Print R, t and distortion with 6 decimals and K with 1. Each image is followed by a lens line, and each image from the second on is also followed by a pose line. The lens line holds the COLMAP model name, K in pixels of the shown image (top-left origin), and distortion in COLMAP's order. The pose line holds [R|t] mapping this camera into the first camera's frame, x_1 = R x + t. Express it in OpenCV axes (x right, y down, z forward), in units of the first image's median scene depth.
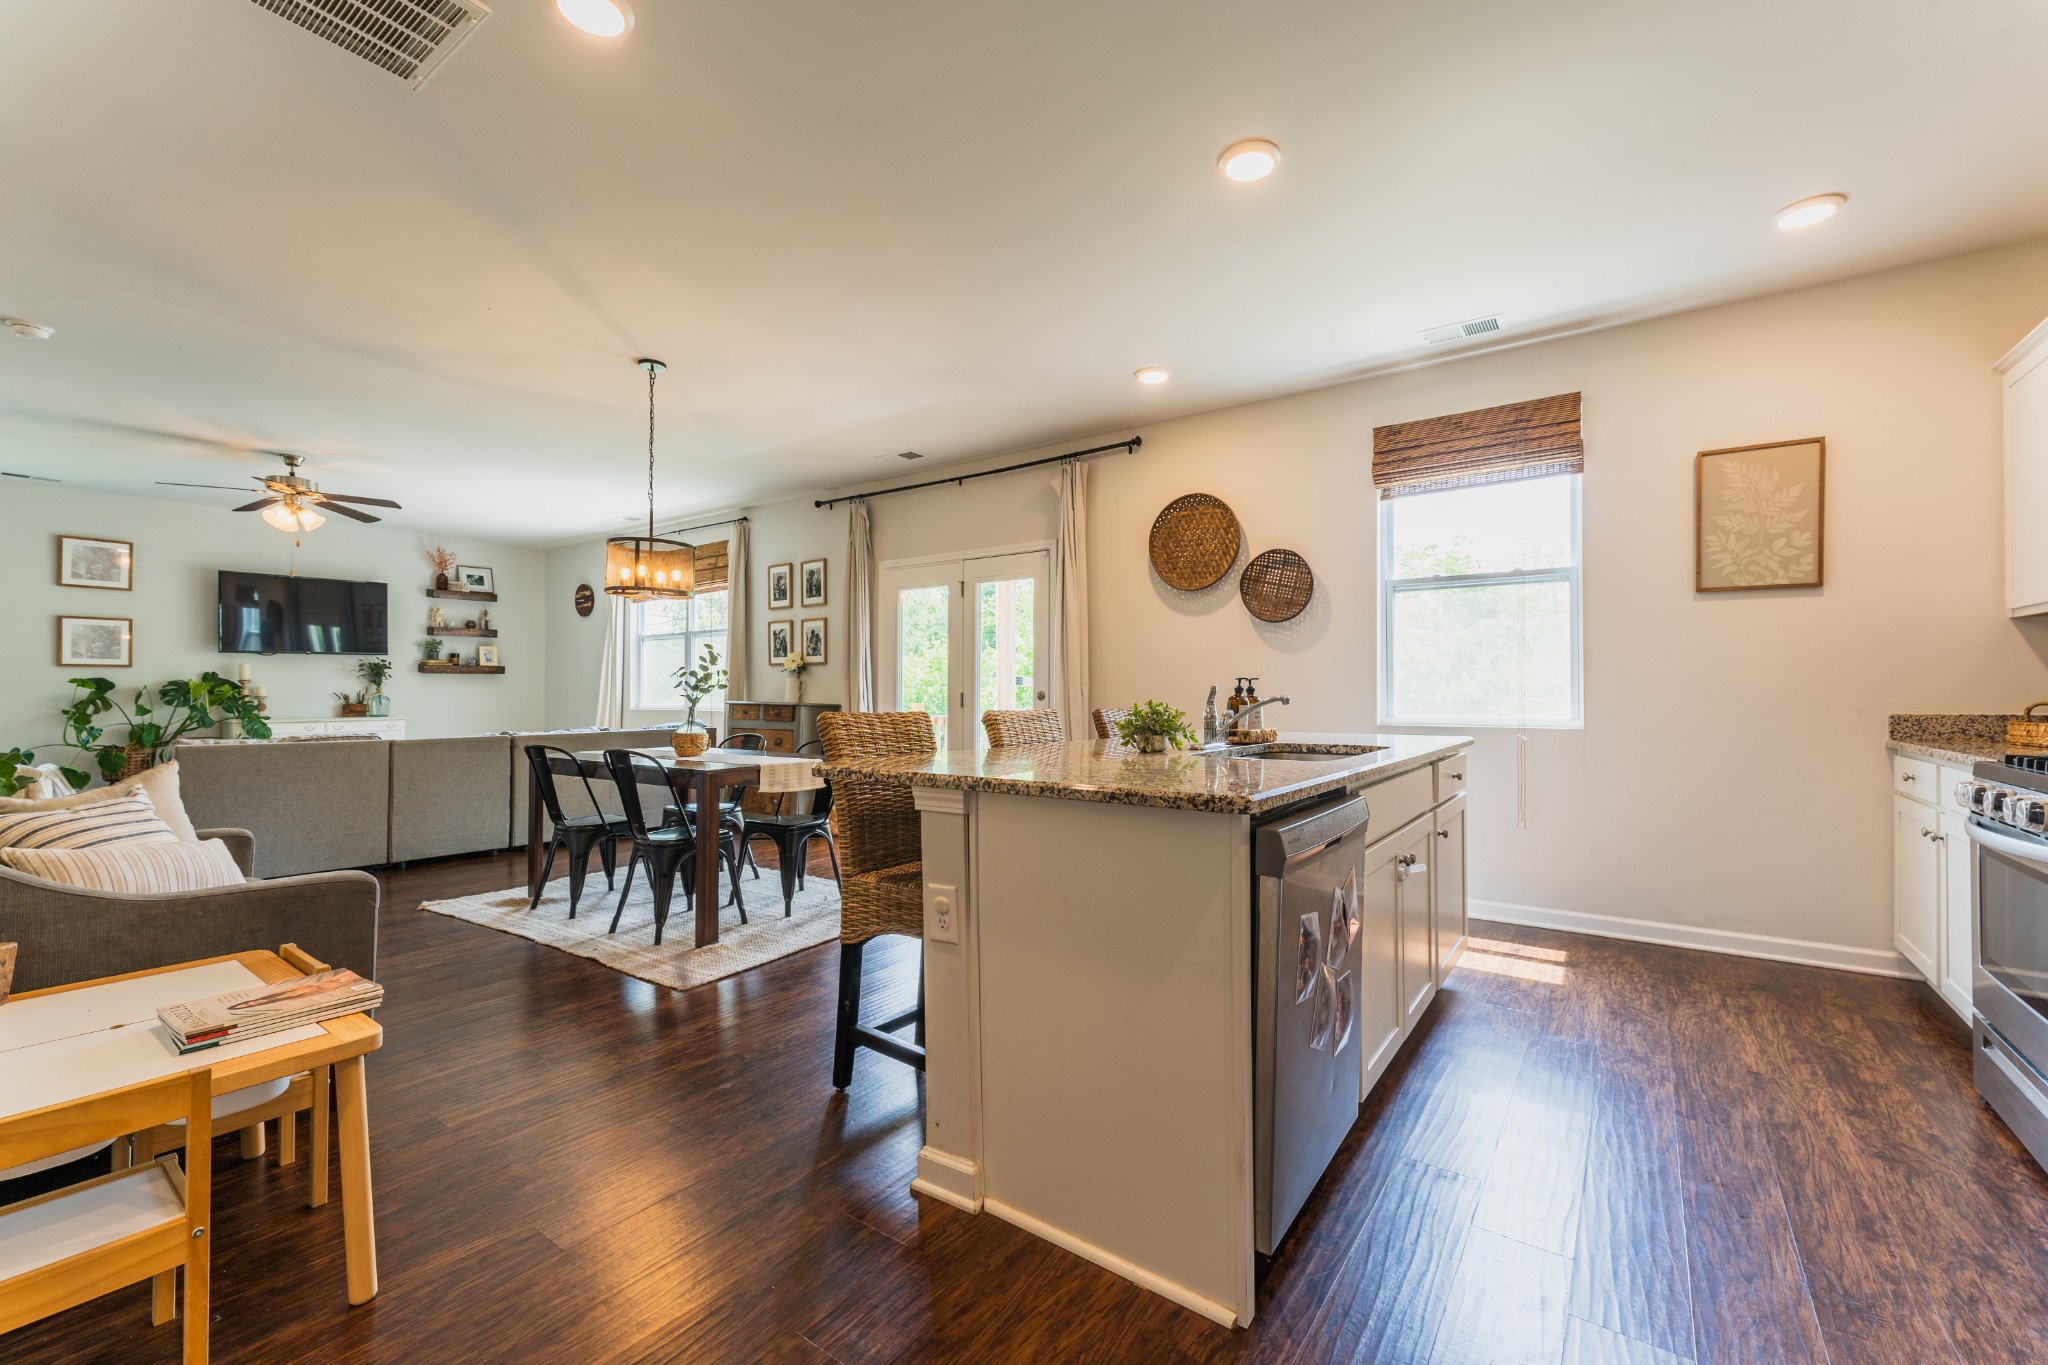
lens RADIAL K [[830.0, 0, 1023.3], [0, 830.0, 680.9], [0, 0, 1]] dist [0.002209, -0.000645]
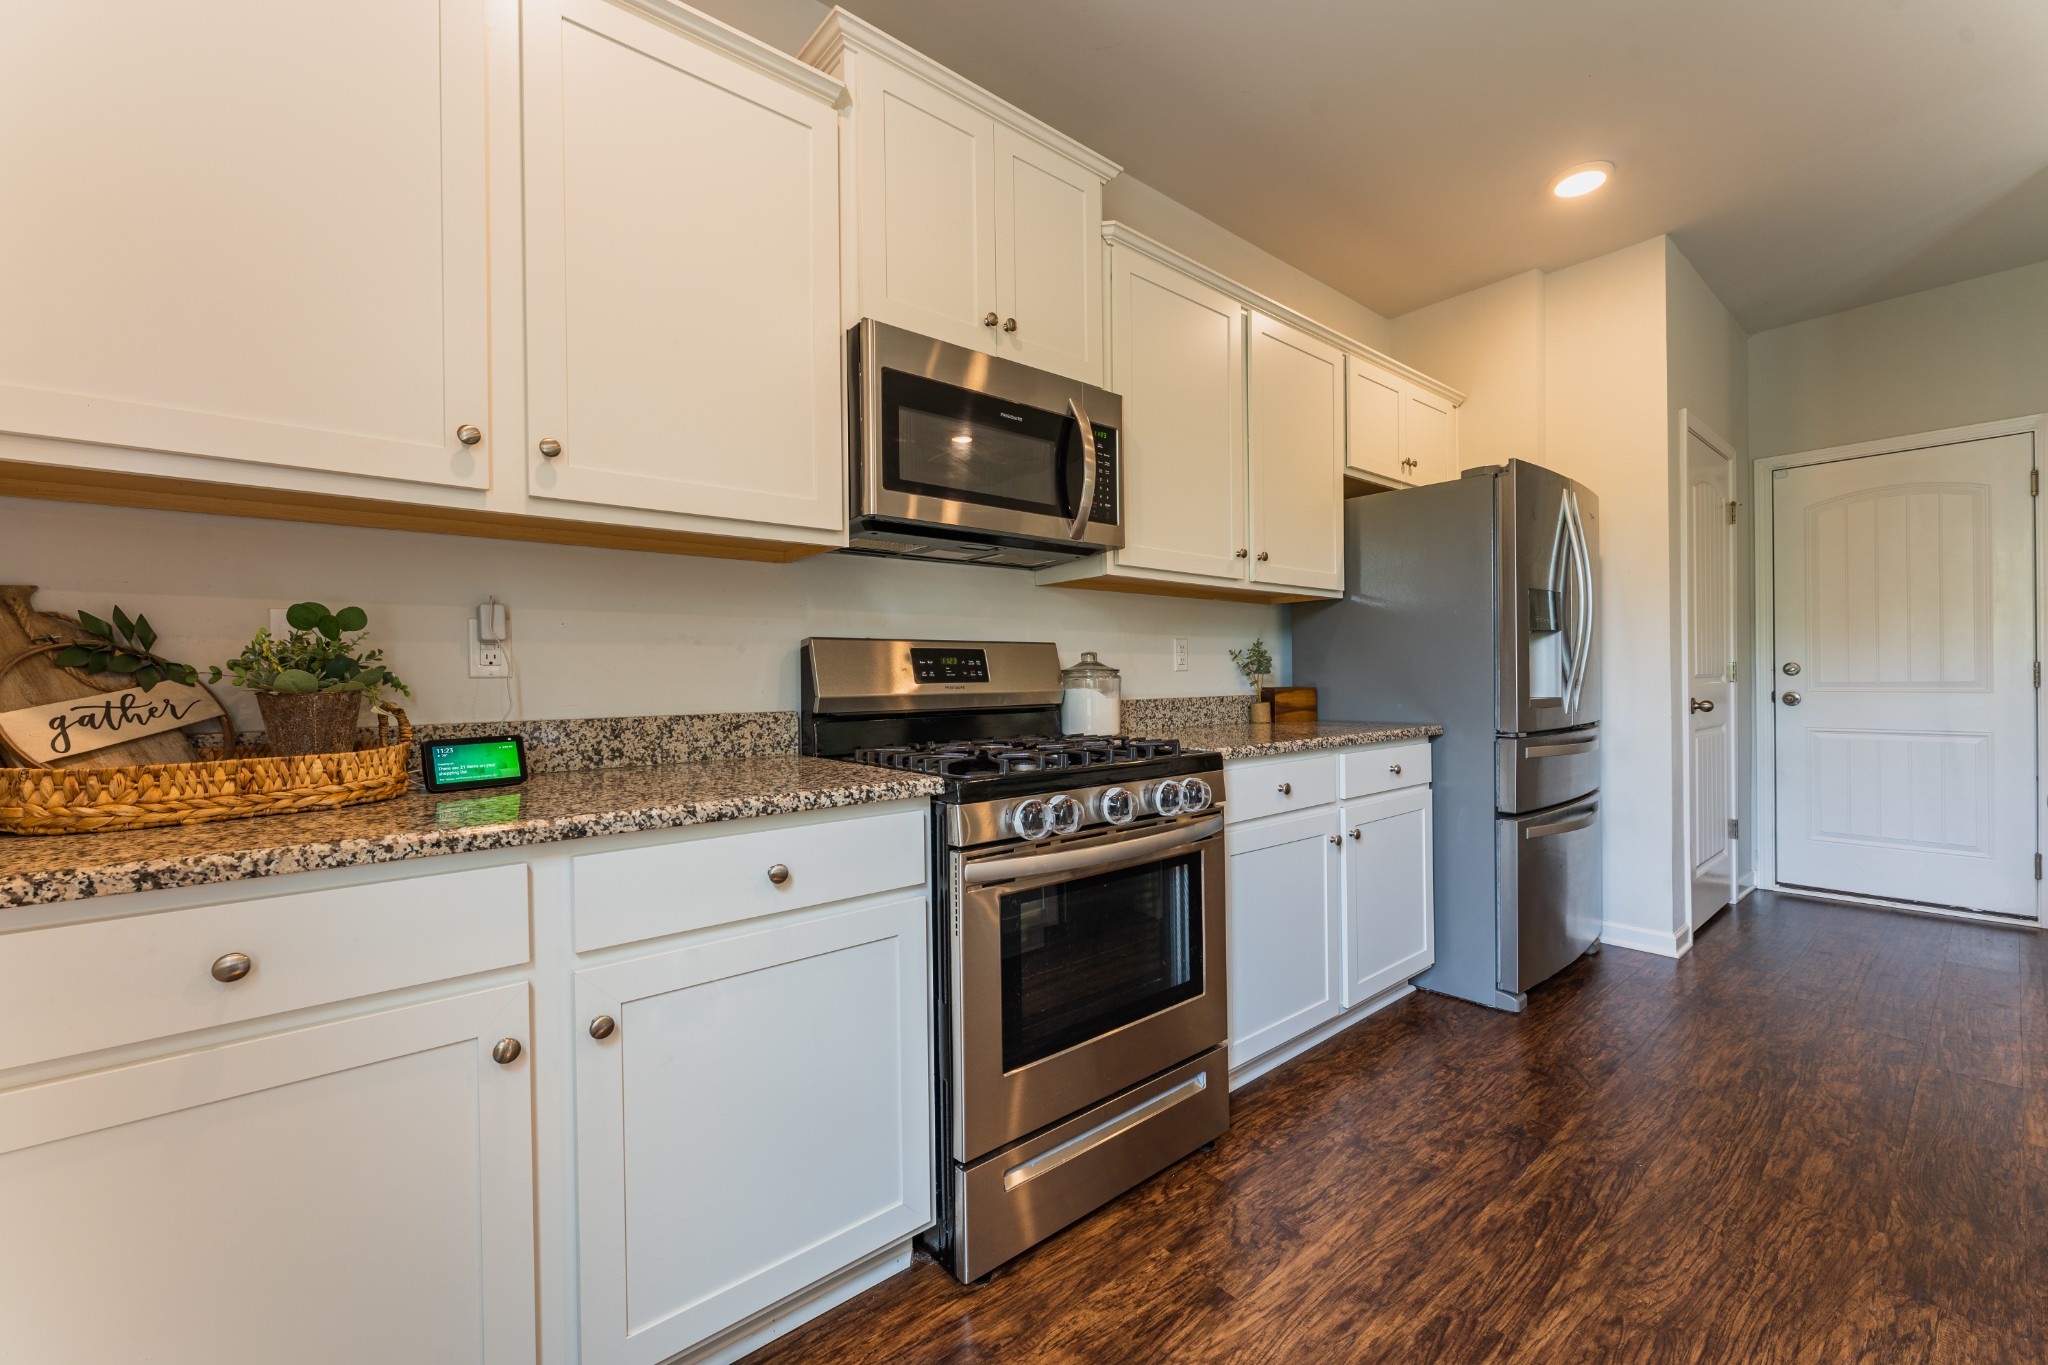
lens RADIAL K [[830.0, 0, 1019.0], [0, 830.0, 680.1], [0, 0, 1]] dist [0.002209, -0.000645]
pose [[-0.971406, 0.008439, 0.237276, 0.328456], [0.006993, 0.999952, -0.006932, 0.008220], [-0.237323, -0.005075, -0.971418, 0.559711]]
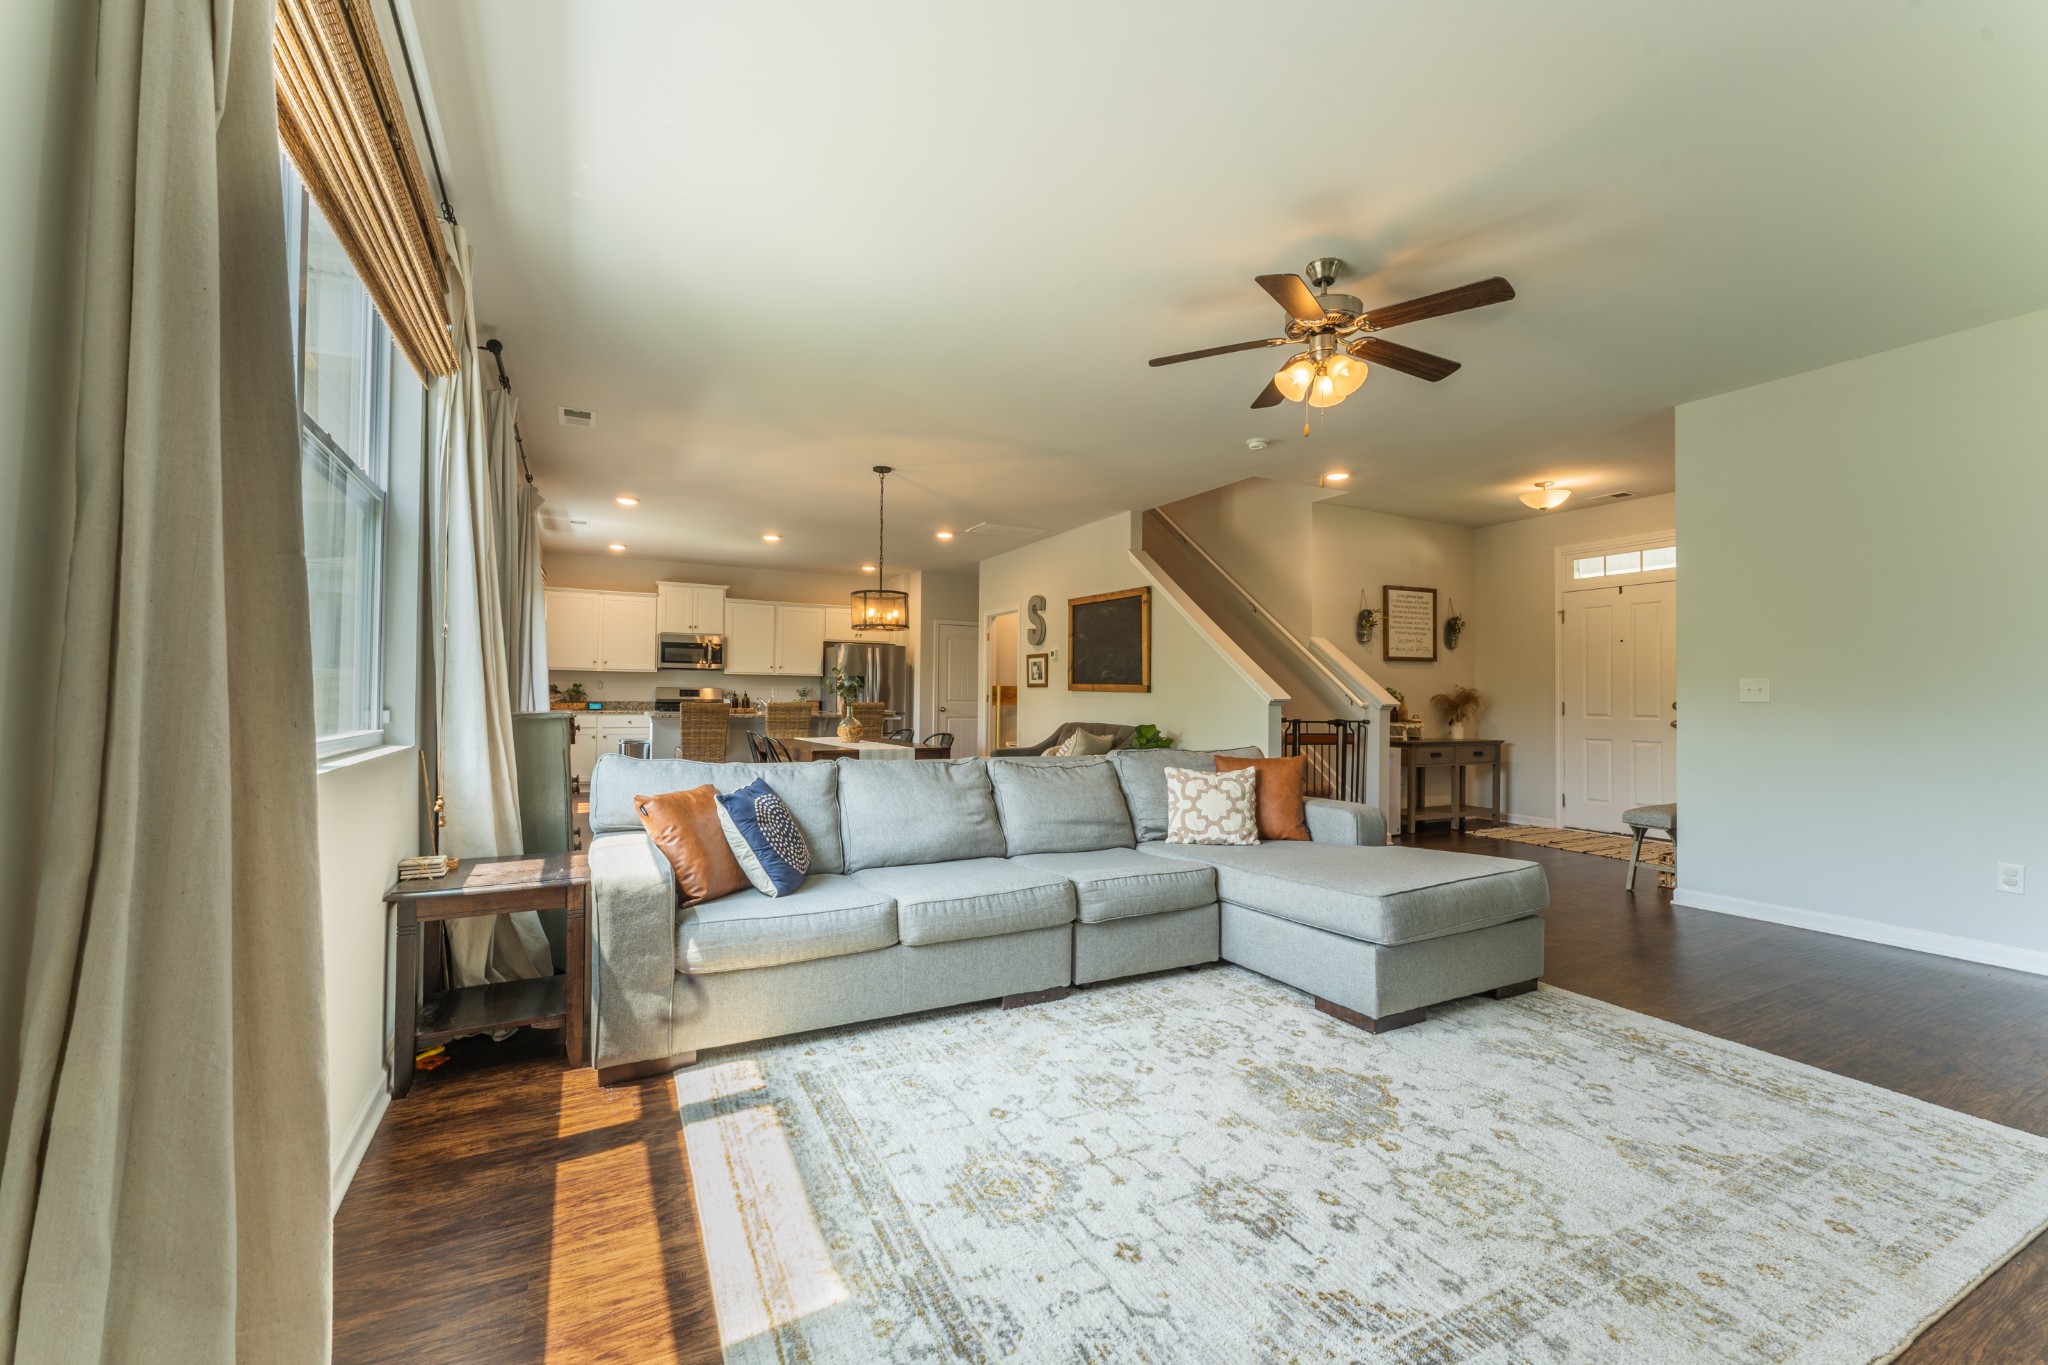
lens RADIAL K [[830.0, 0, 1011.9], [0, 830.0, 684.5], [0, 0, 1]] dist [0.002209, -0.000645]
pose [[-0.892948, -0.000159, 0.450160, -0.841304], [-0.015443, 0.999422, -0.030282, 0.022417], [-0.449895, -0.033992, -0.892434, 1.392424]]
